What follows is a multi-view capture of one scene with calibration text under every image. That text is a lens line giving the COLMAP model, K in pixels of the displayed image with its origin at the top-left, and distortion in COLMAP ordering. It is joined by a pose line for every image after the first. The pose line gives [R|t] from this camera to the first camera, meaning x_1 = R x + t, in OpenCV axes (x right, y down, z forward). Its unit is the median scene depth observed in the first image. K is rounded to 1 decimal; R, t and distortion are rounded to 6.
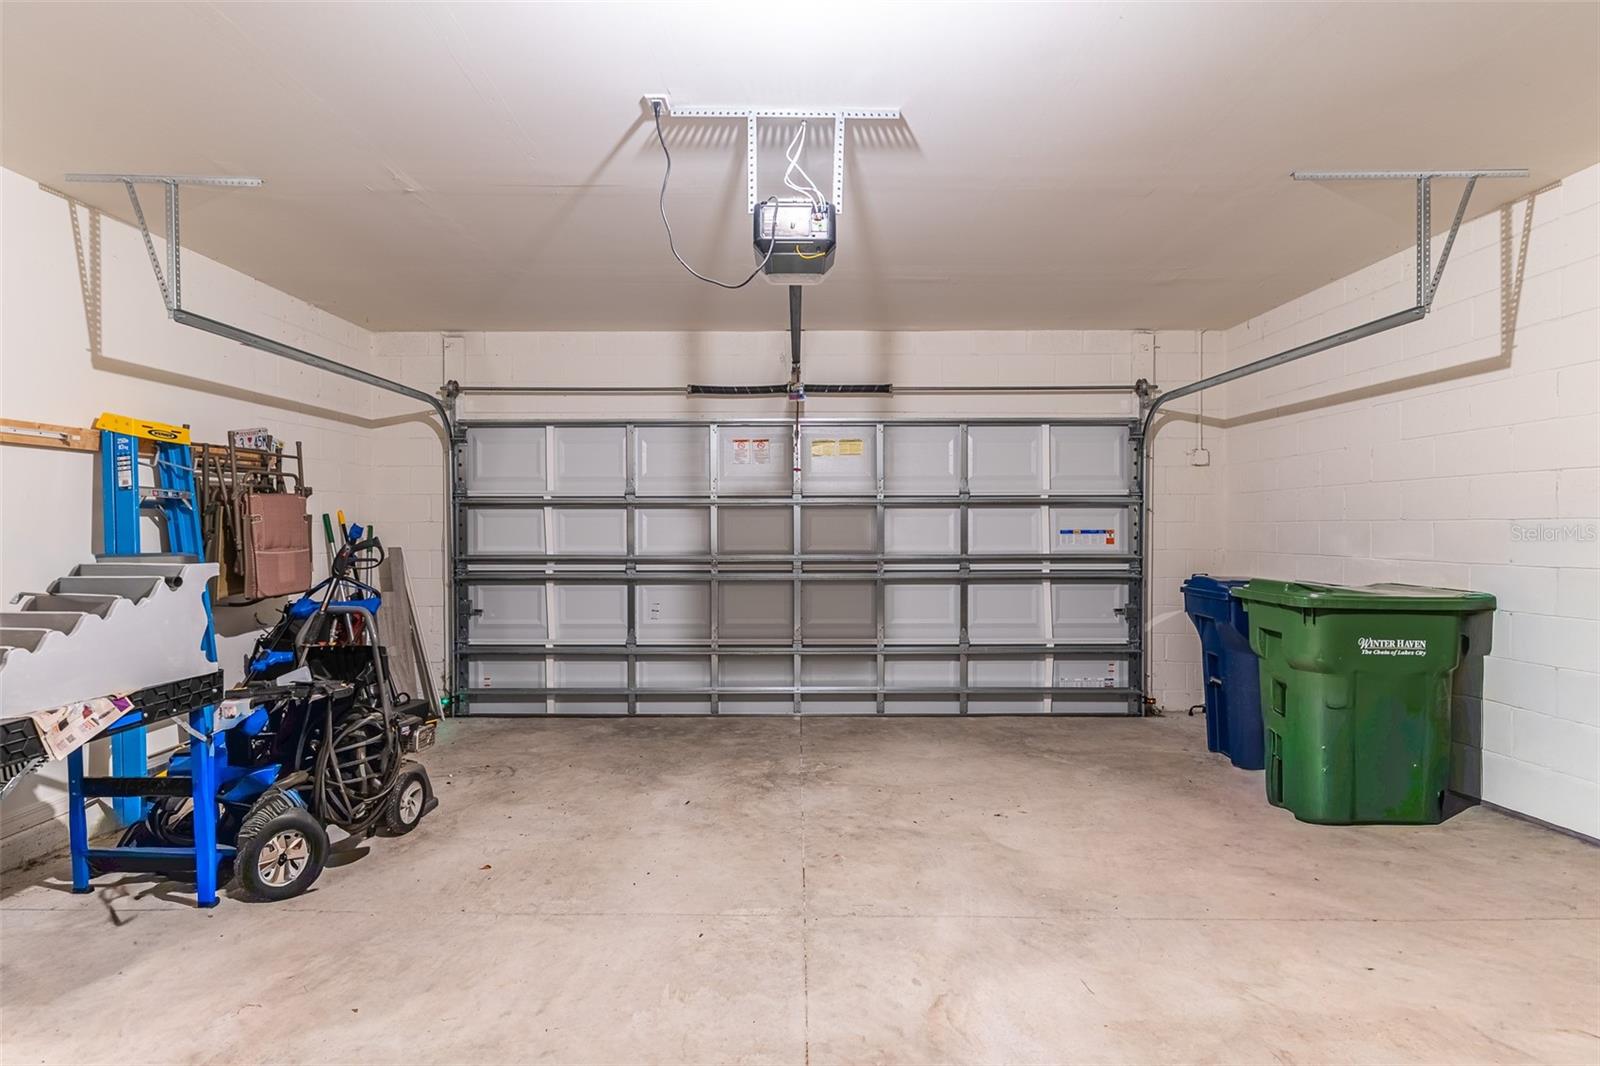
lens RADIAL K [[768.9, 0, 798.9], [0, 768.9, 532.7], [0, 0, 1]] dist [0.004195, -0.000779]
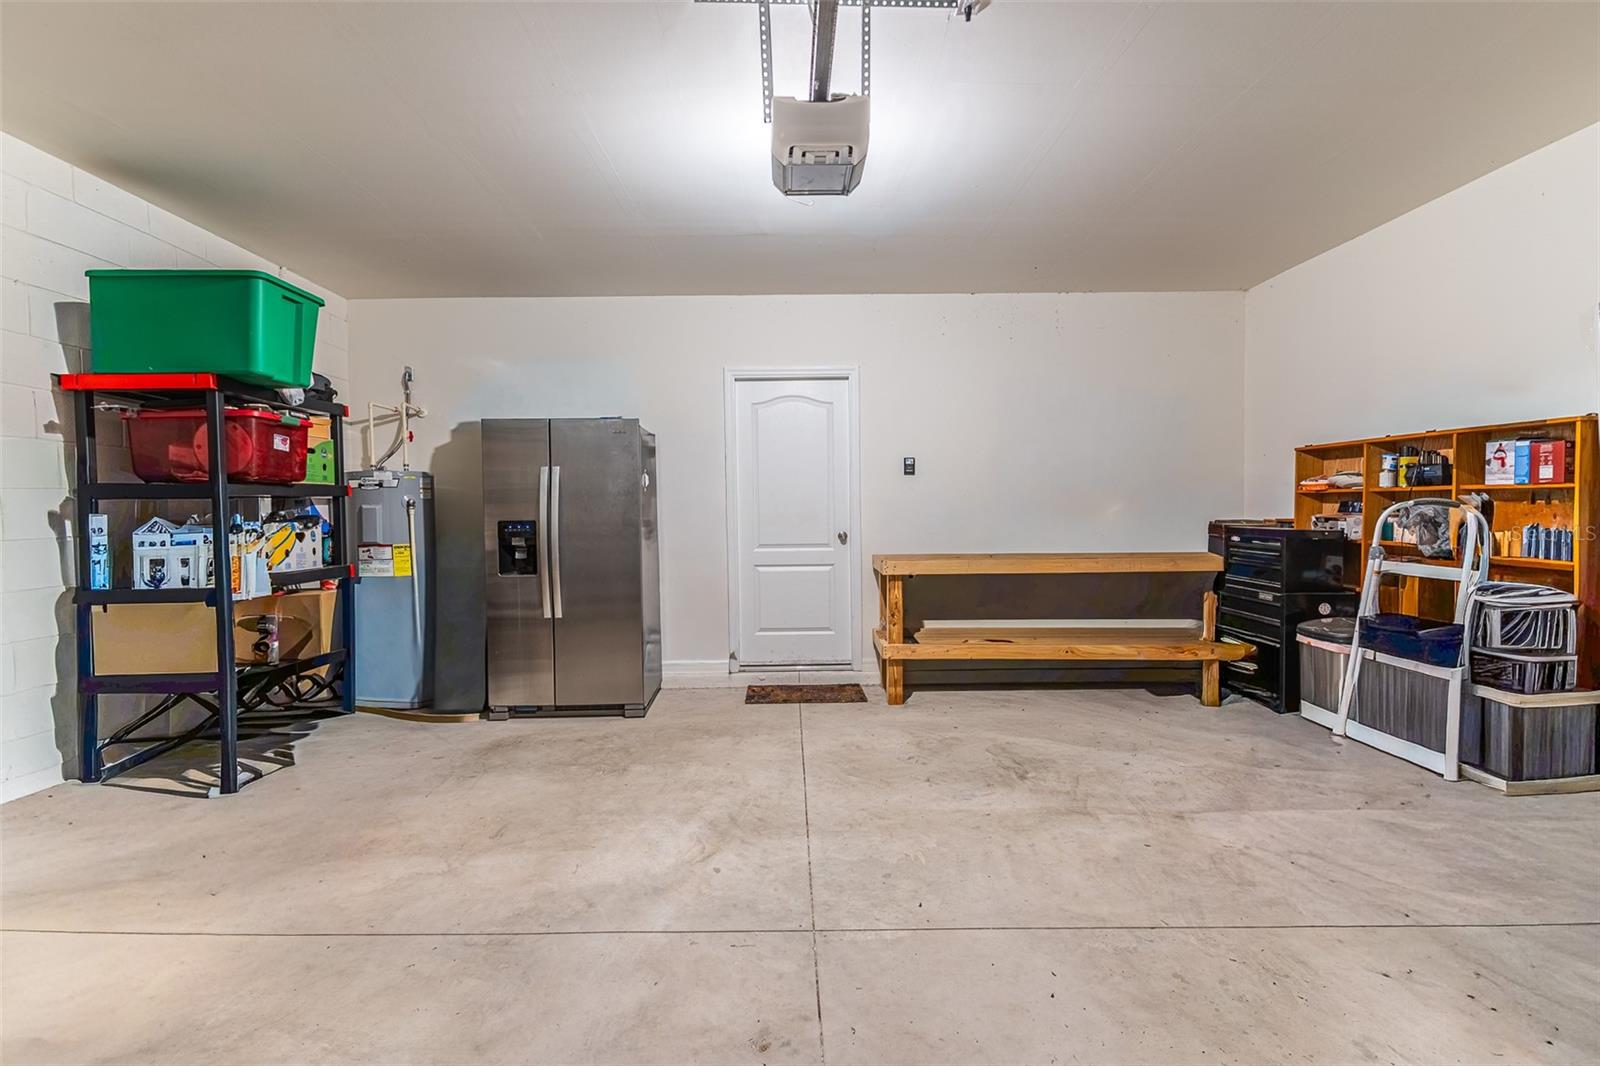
lens RADIAL K [[768.9, 0, 798.7], [0, 768.9, 532.1], [0, 0, 1]] dist [0.004195, -0.000779]
pose [[-0.999830, 0.011477, -0.014398, 0.038370], [0.010884, 0.999117, 0.040583, 0.017298], [0.014851, 0.040420, -0.999072, 2.210845]]
